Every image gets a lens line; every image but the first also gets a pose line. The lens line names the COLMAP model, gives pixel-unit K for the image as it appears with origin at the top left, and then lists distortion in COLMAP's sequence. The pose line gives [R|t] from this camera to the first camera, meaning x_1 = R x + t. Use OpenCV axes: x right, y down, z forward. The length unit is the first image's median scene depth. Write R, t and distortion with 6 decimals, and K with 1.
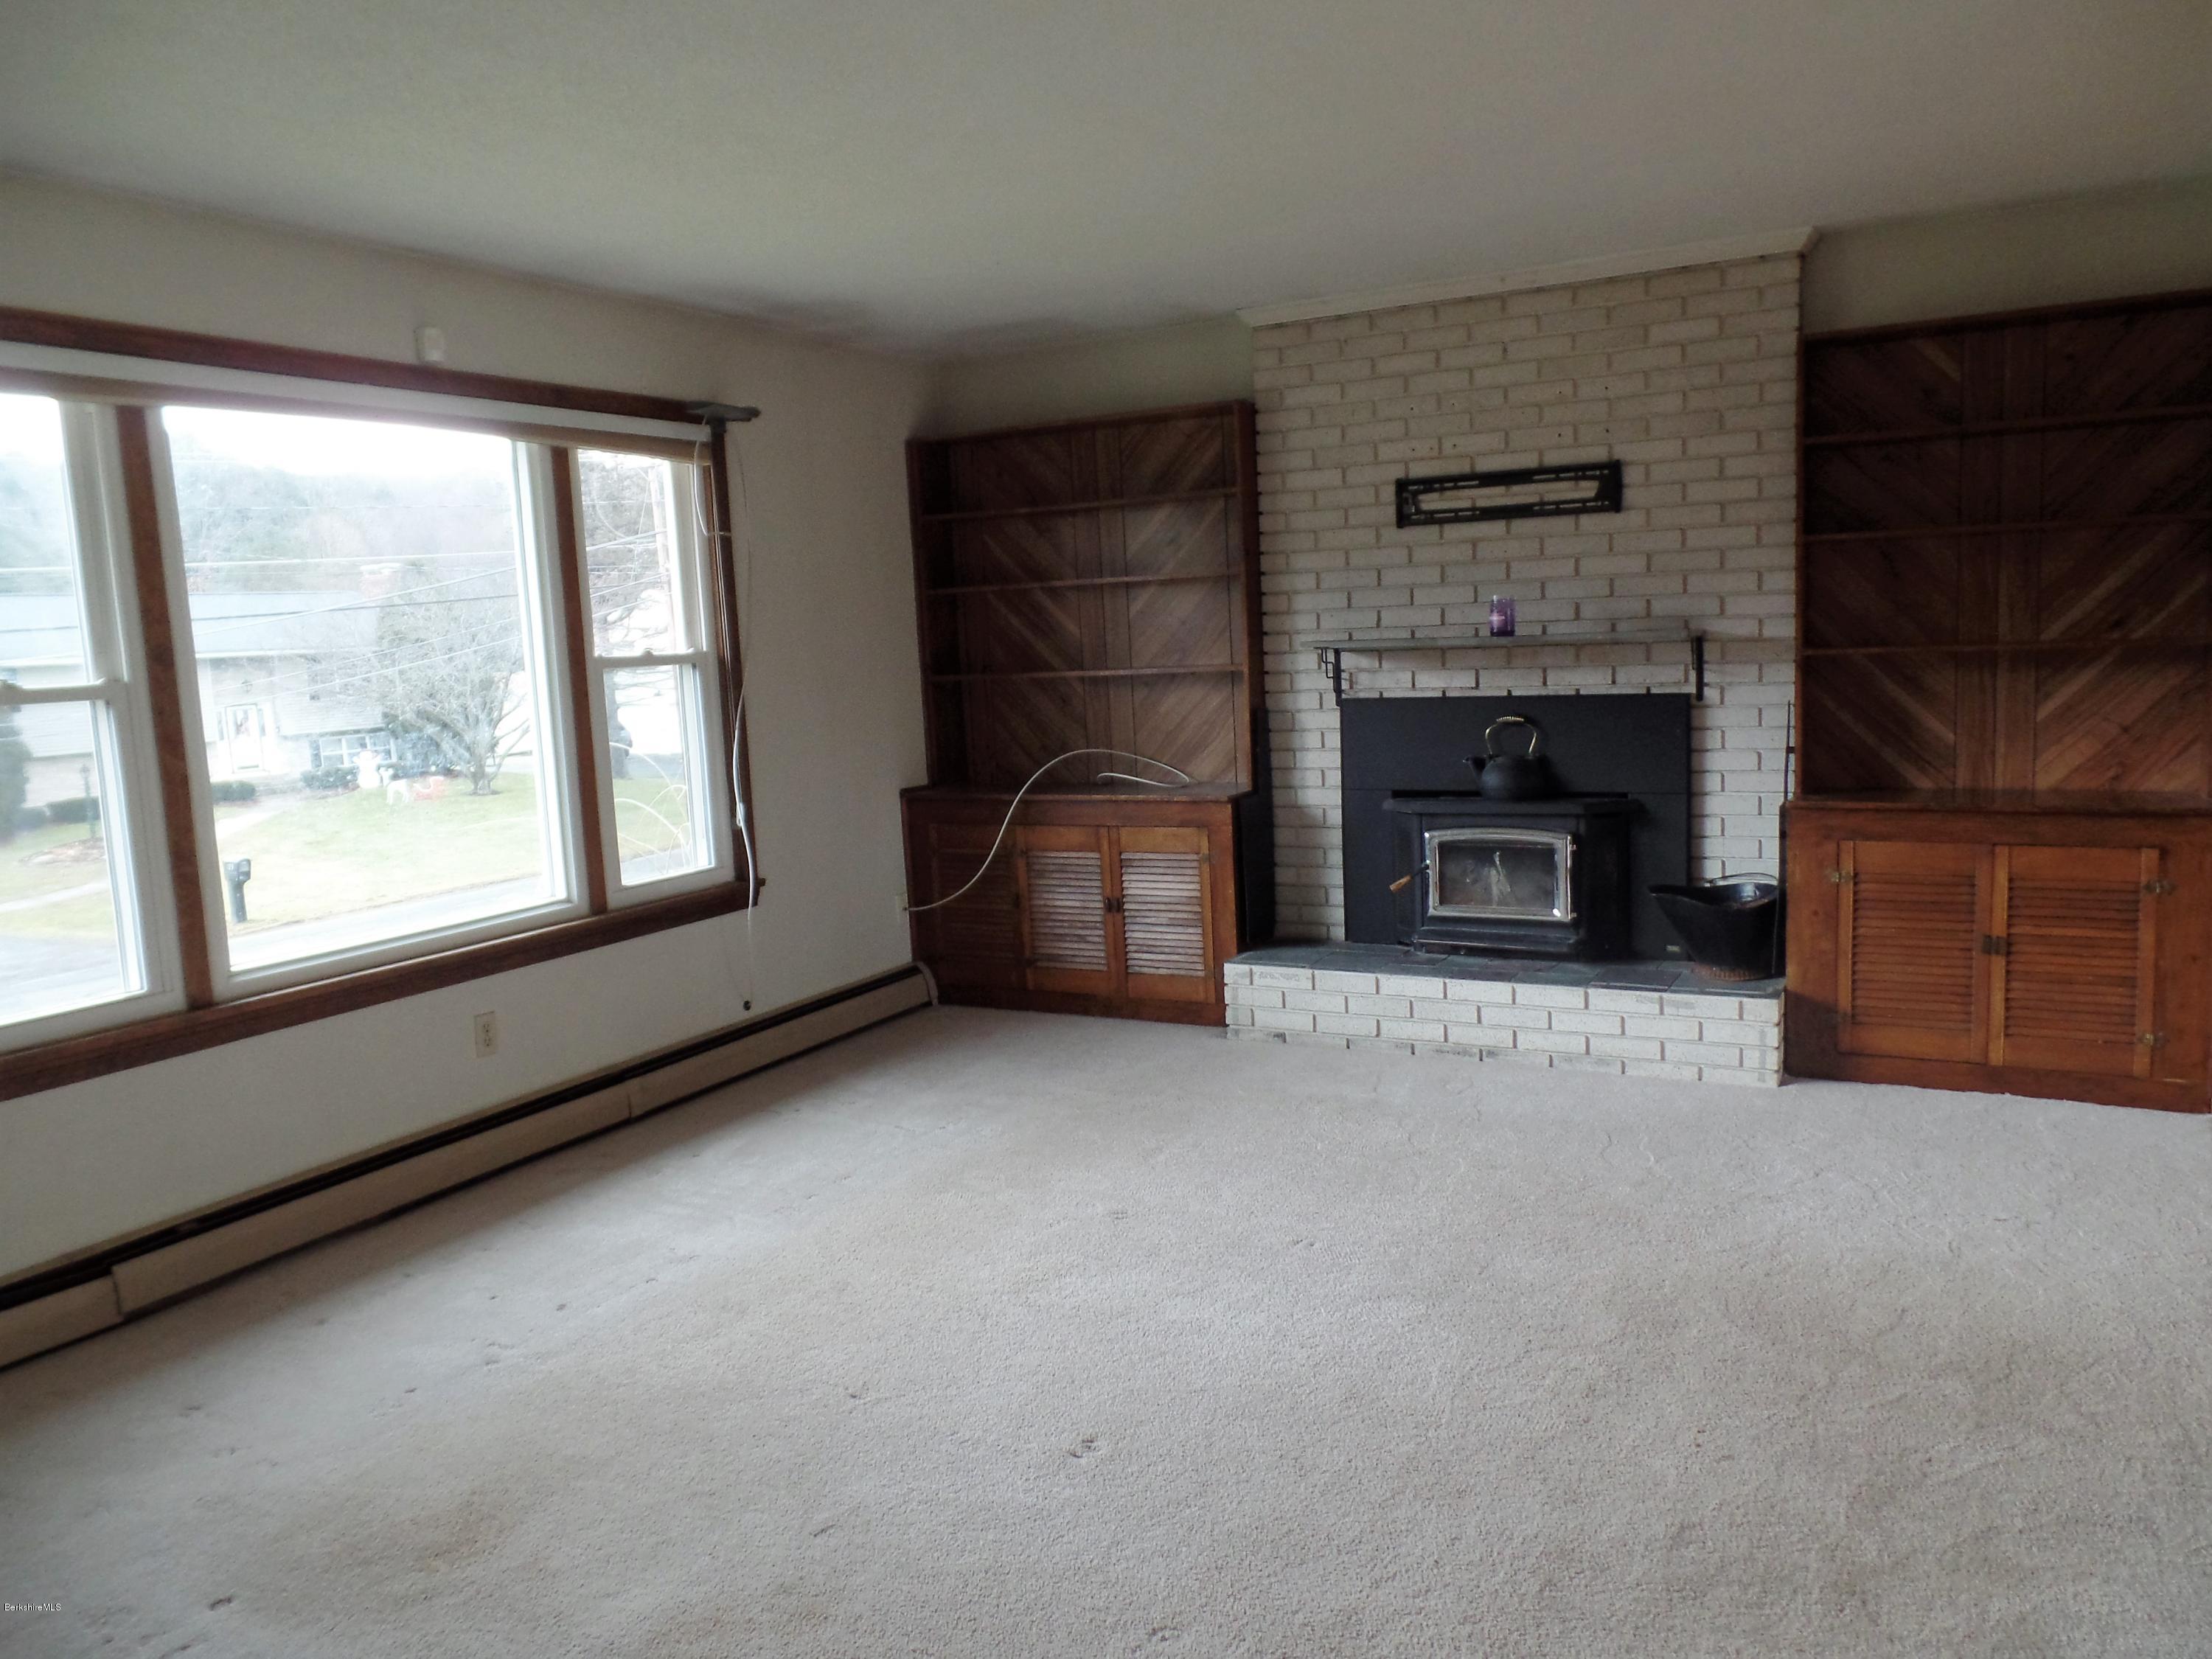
lens RADIAL K [[1626.5, 0, 1145.4], [0, 1626.5, 833.6], [0, 0, 1]] dist [-0.006573, 0.001638]
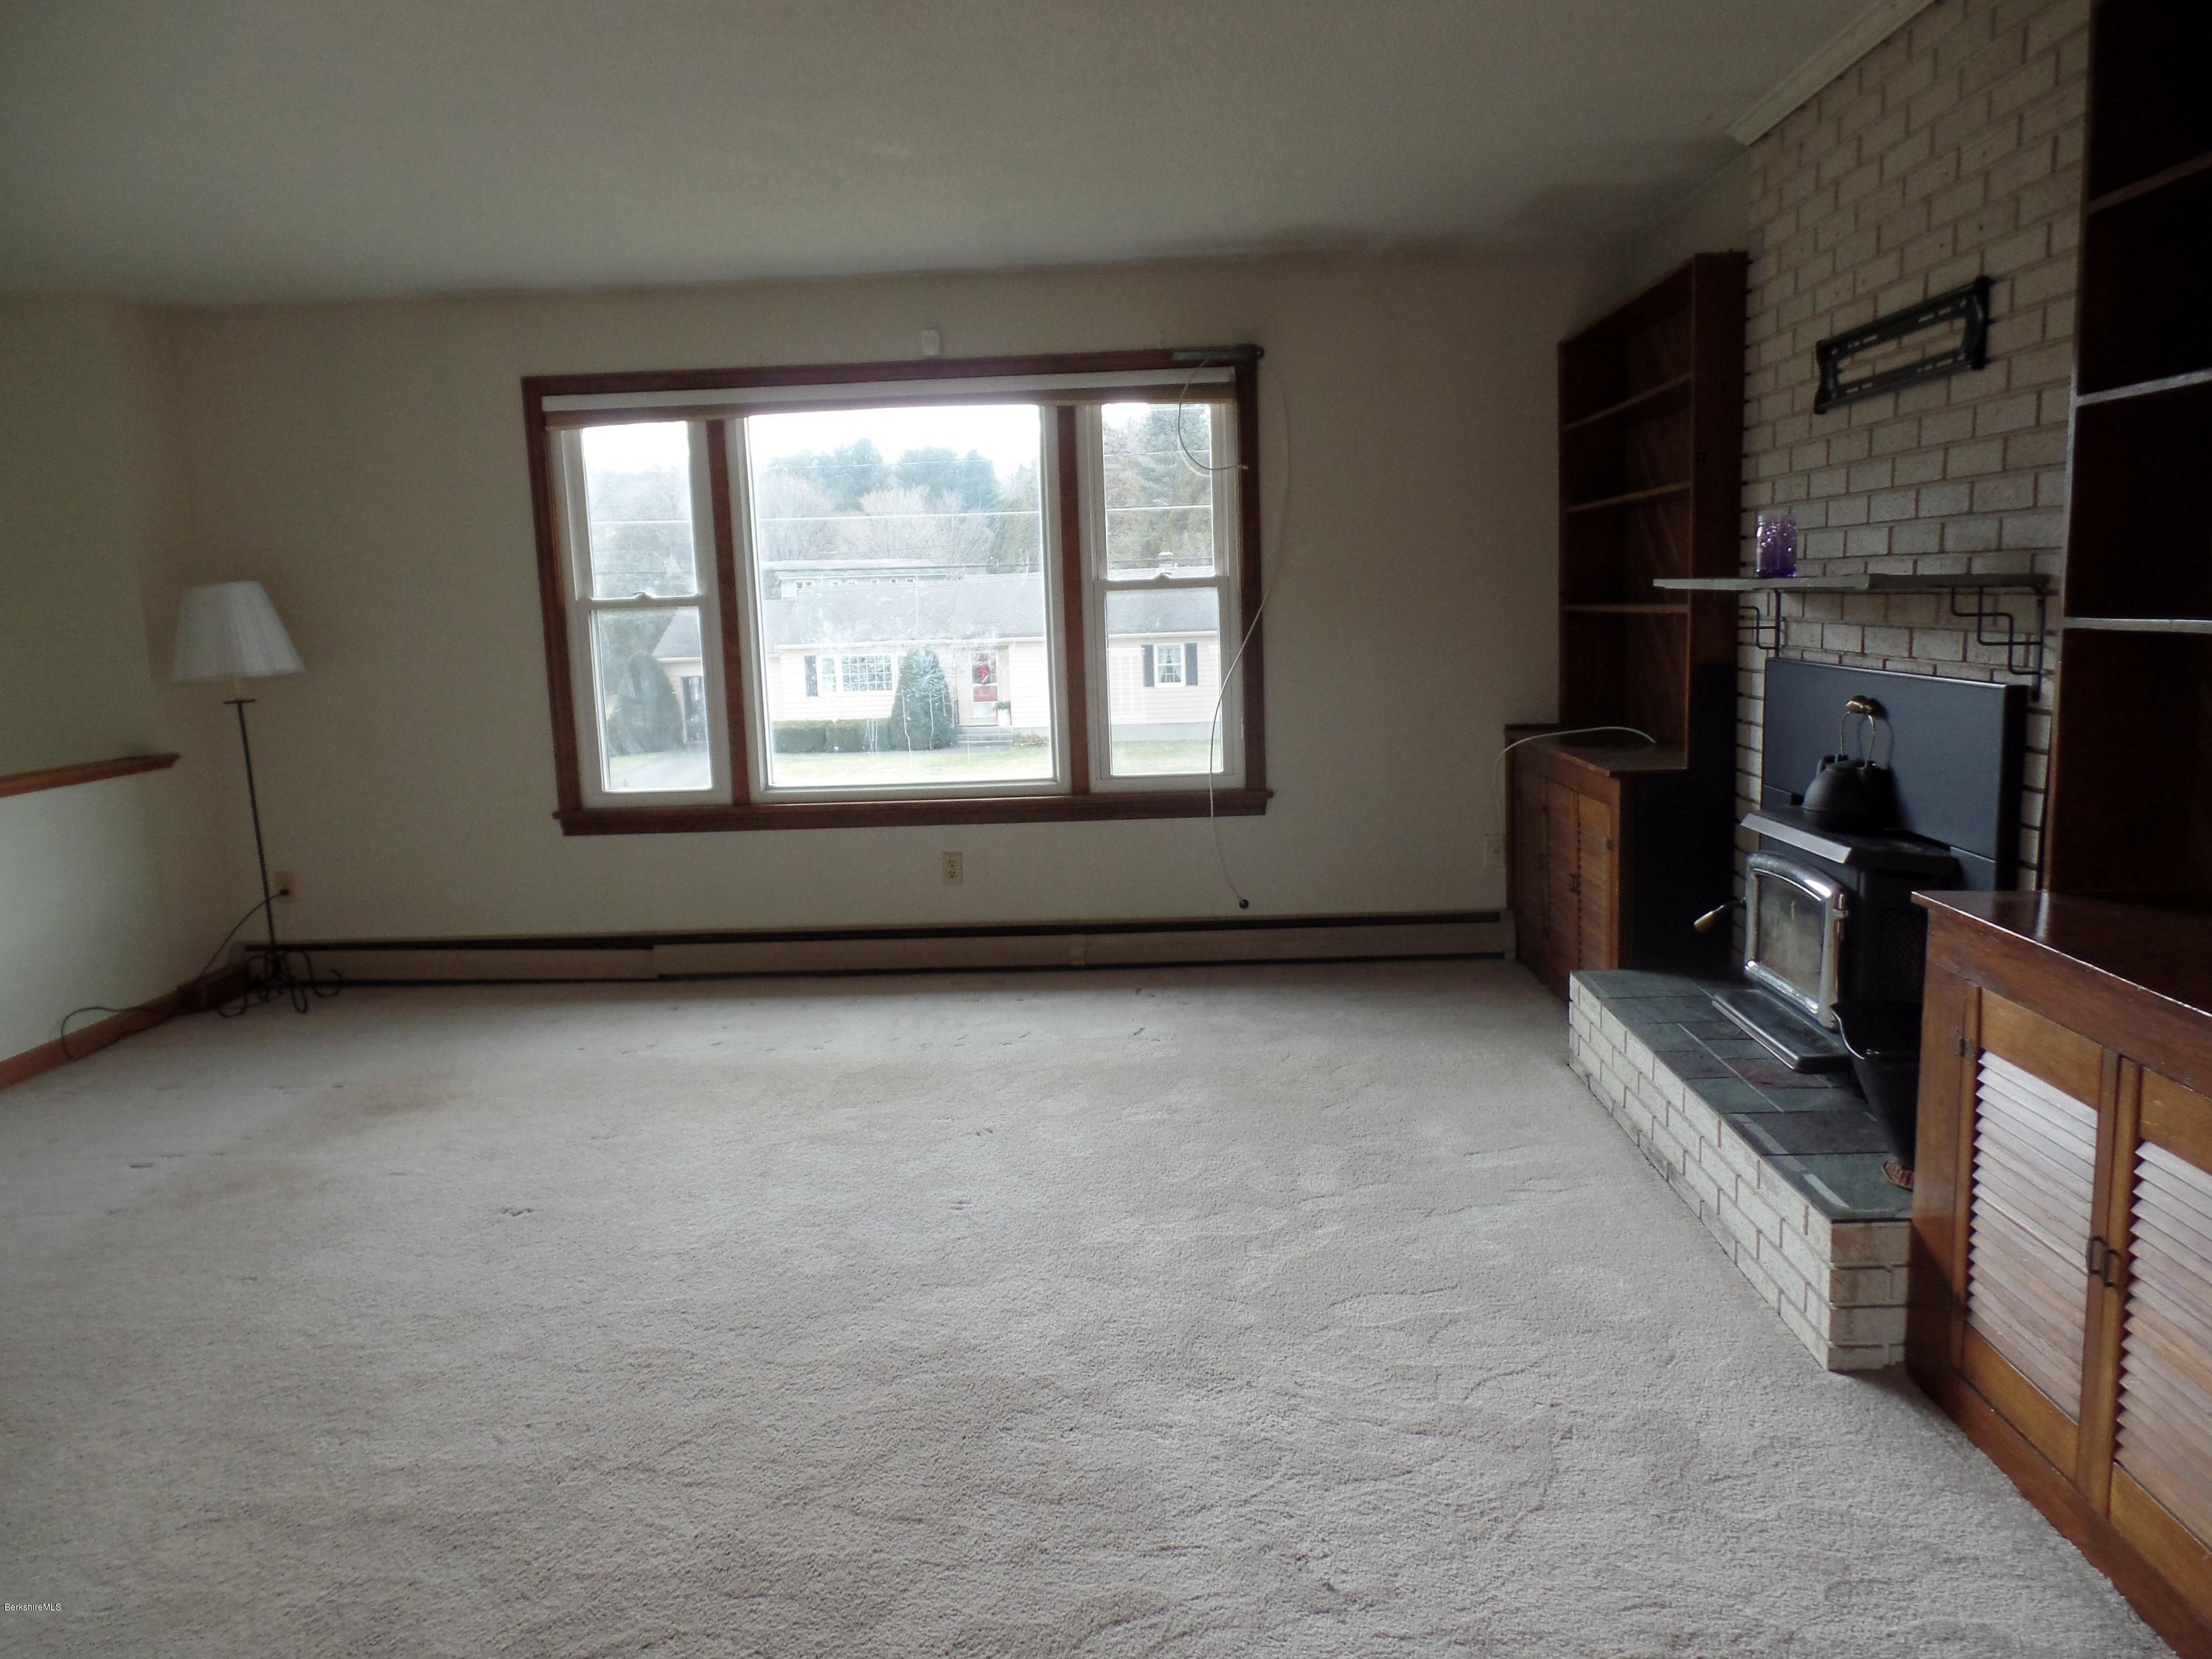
lens RADIAL K [[1626.5, 0, 1145.4], [0, 1626.5, 833.6], [0, 0, 1]] dist [-0.006573, 0.001638]
pose [[0.428321, 0.160330, -0.889289, 0.738860], [-0.099041, 0.986534, 0.130160, -0.081576], [0.898183, 0.032326, 0.438432, 0.496976]]
